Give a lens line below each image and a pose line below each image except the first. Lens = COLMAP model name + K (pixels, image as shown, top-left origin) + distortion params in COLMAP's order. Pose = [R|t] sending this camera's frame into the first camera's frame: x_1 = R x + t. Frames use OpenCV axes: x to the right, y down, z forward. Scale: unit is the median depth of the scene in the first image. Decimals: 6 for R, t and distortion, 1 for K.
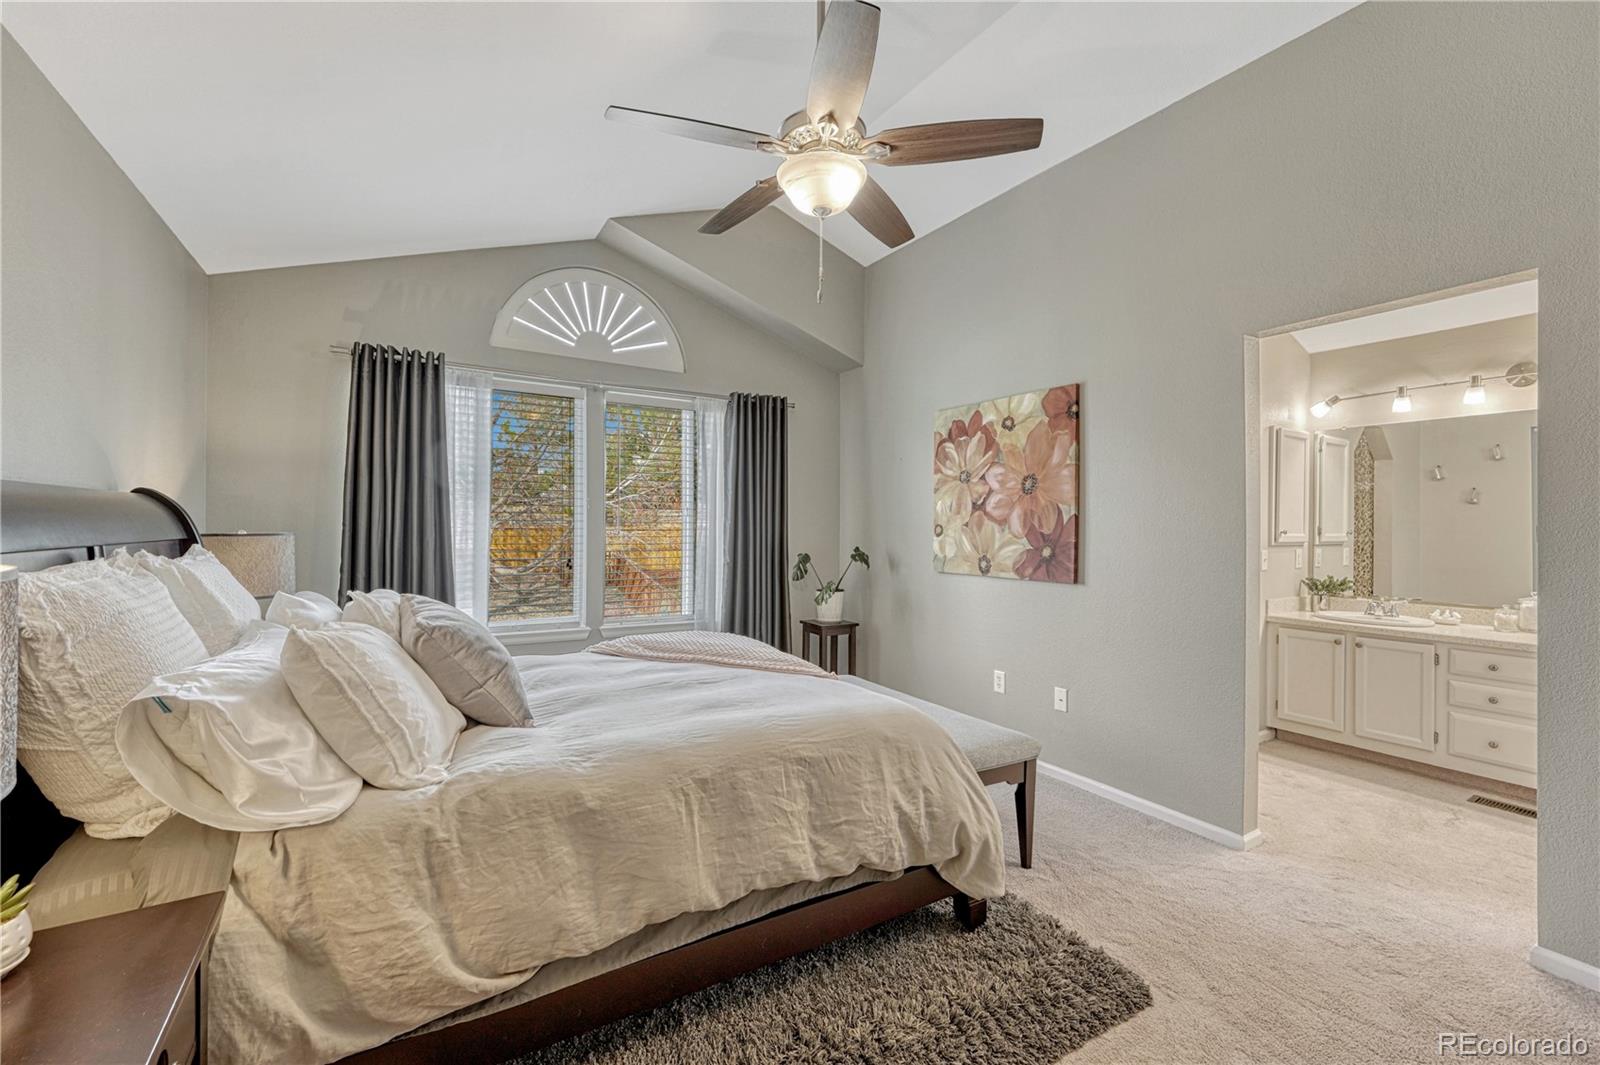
lens RADIAL K [[659.2, 0, 776.6], [0, 659.2, 527.4], [0, 0, 1]] dist [-0.004878, -0.000138]
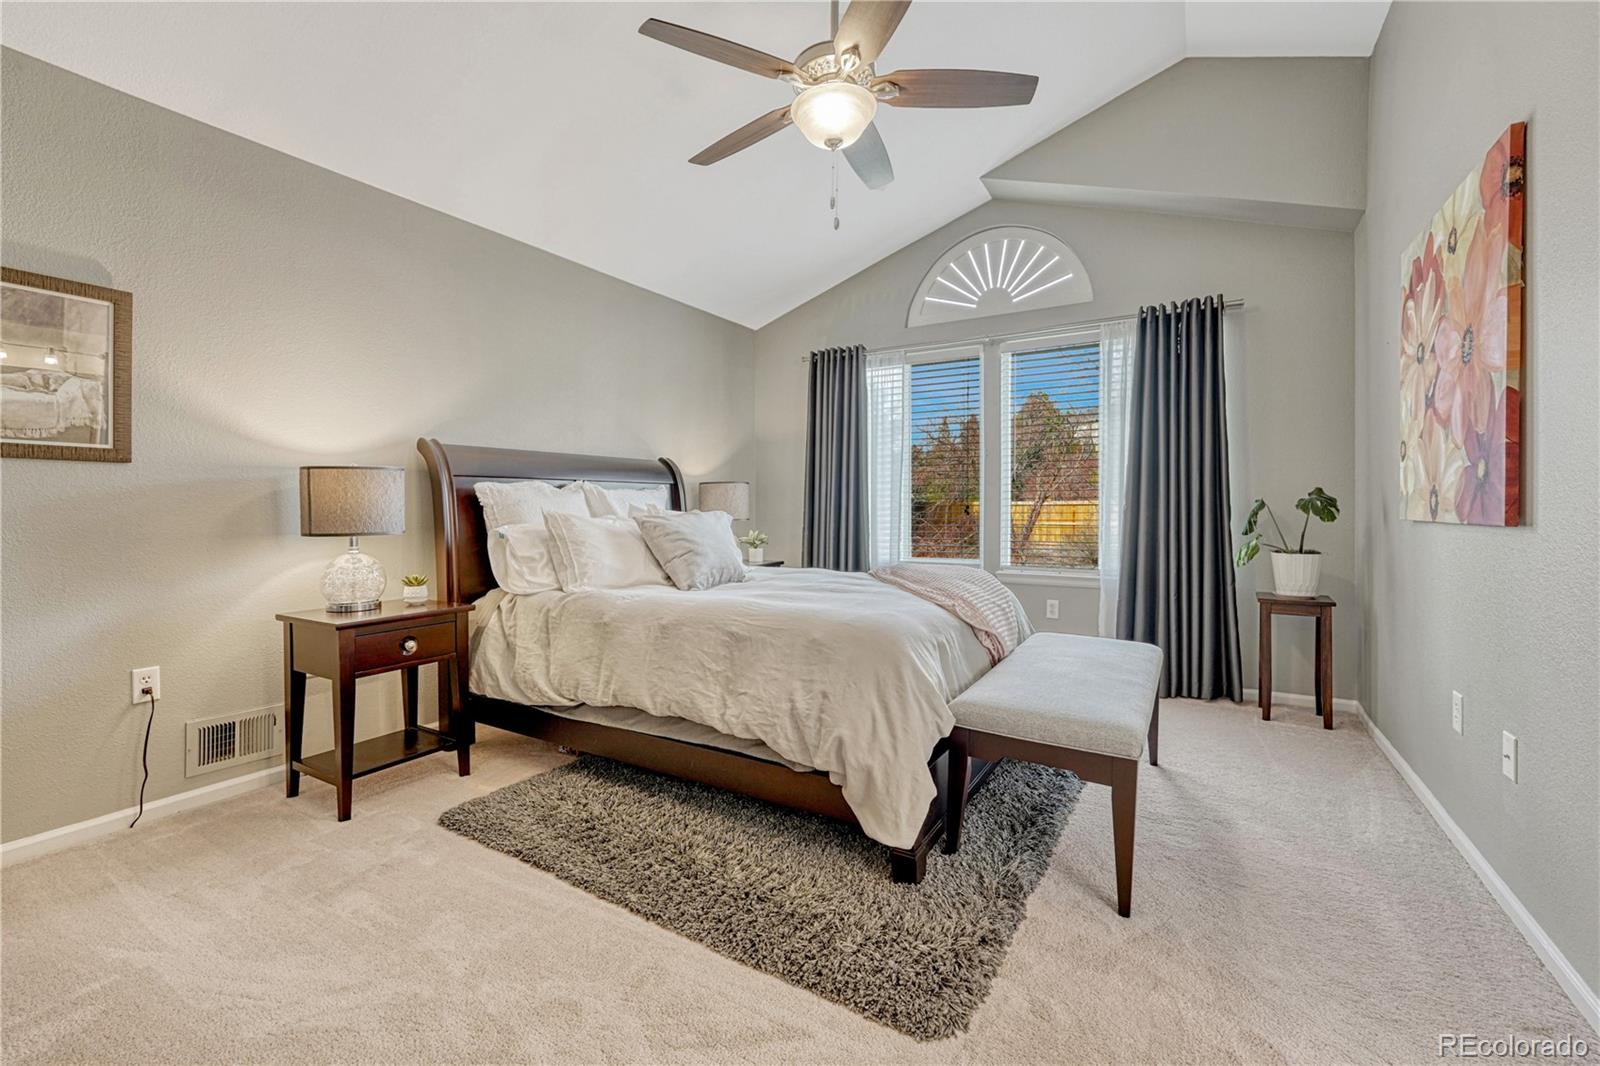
lens RADIAL K [[663.4, 0, 802.2], [0, 663.4, 520.1], [0, 0, 1]] dist [-0.009185, 0.002165]
pose [[0.491183, 0.005959, -0.871036, 0.555883], [0.006265, 0.999927, 0.010374, 0.064479], [0.871034, -0.010552, 0.491110, 0.250656]]
